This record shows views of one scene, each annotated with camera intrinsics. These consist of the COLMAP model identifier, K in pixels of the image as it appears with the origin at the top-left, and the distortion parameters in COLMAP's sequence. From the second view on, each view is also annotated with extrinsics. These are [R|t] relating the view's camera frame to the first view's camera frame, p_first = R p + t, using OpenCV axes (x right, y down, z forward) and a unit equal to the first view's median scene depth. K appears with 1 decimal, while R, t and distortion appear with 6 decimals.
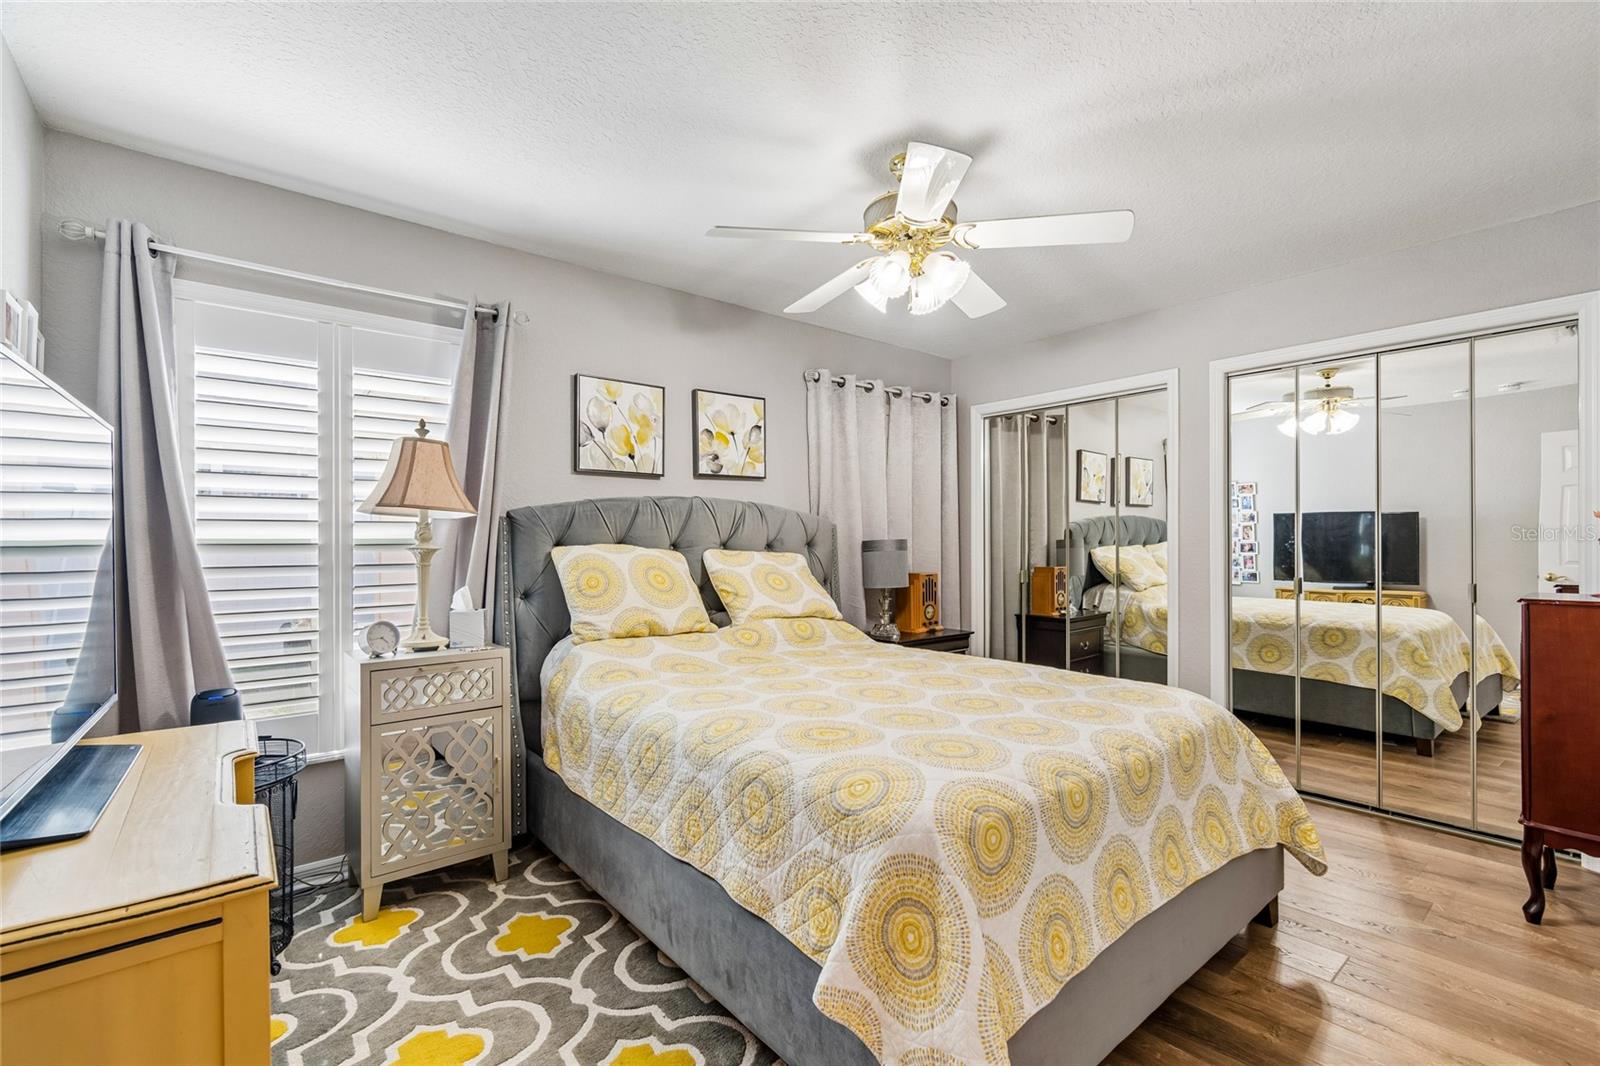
lens RADIAL K [[711.5, 0, 809.4], [0, 711.5, 533.2], [0, 0, 1]] dist [0.004613, 0.000127]
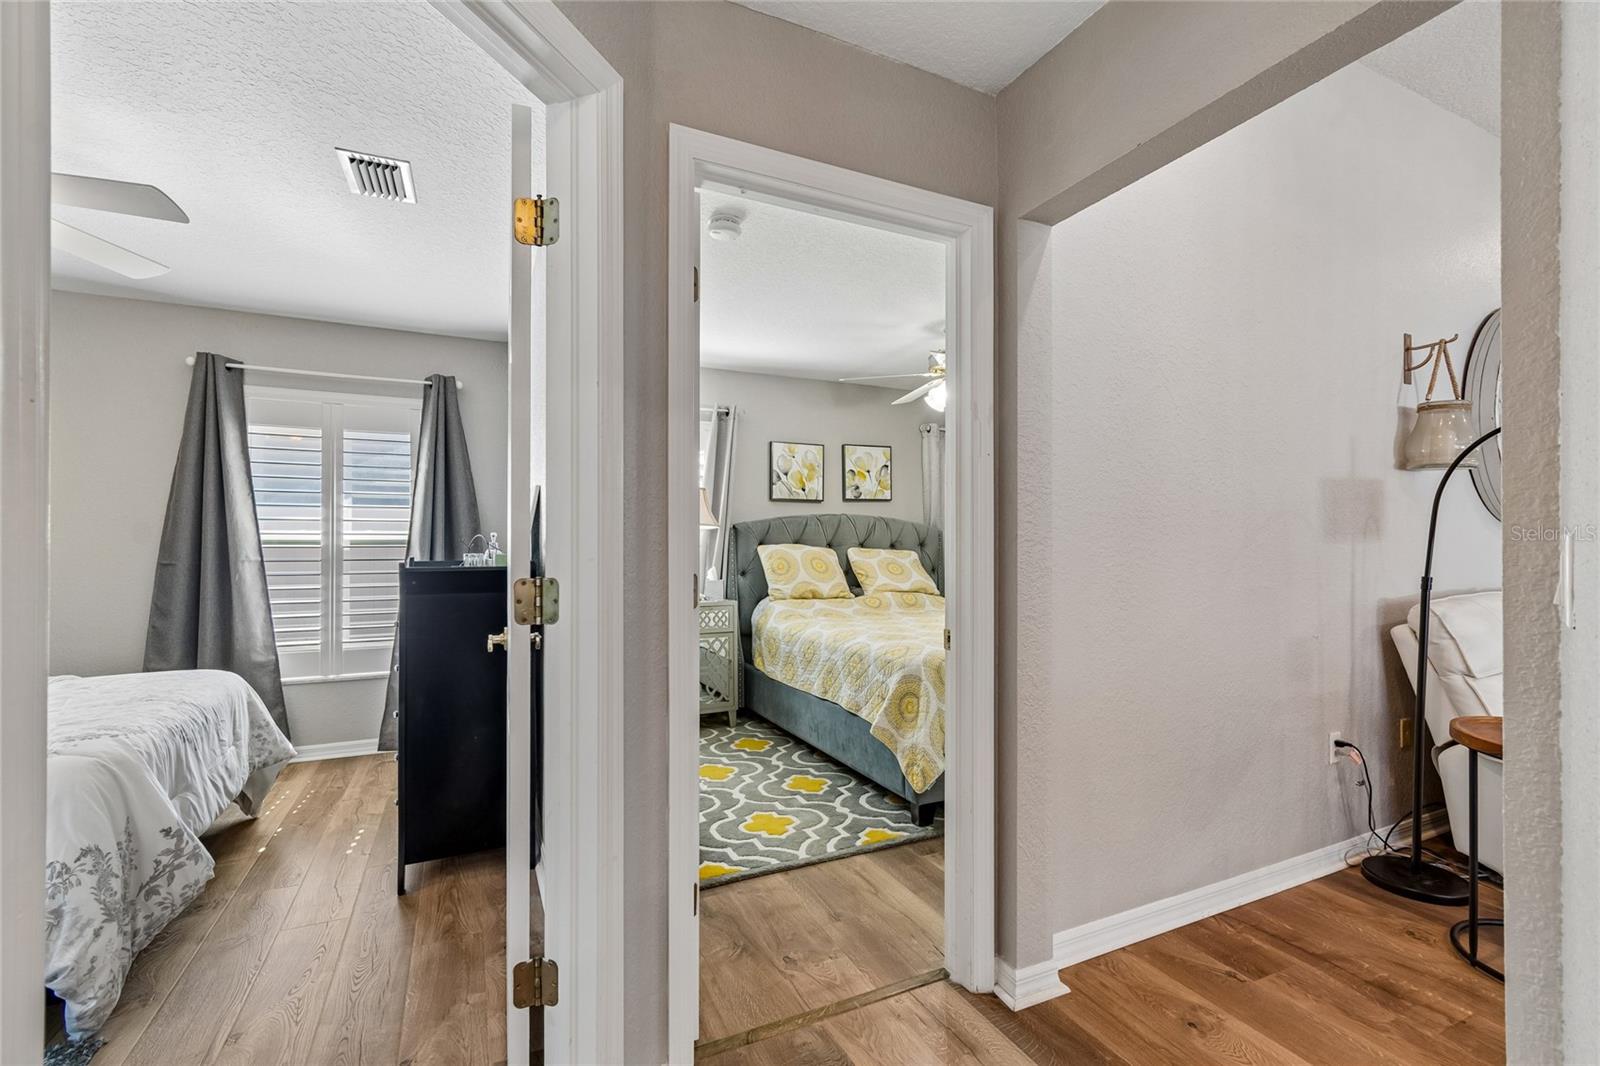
lens RADIAL K [[711.5, 0, 801.9], [0, 711.5, 535.7], [0, 0, 1]] dist [0.004613, 0.000127]
pose [[0.966598, 0.001830, -0.256291, 0.185389], [-0.001623, 0.999998, 0.001018, -0.006130], [0.256292, -0.000568, 0.966599, -0.646837]]
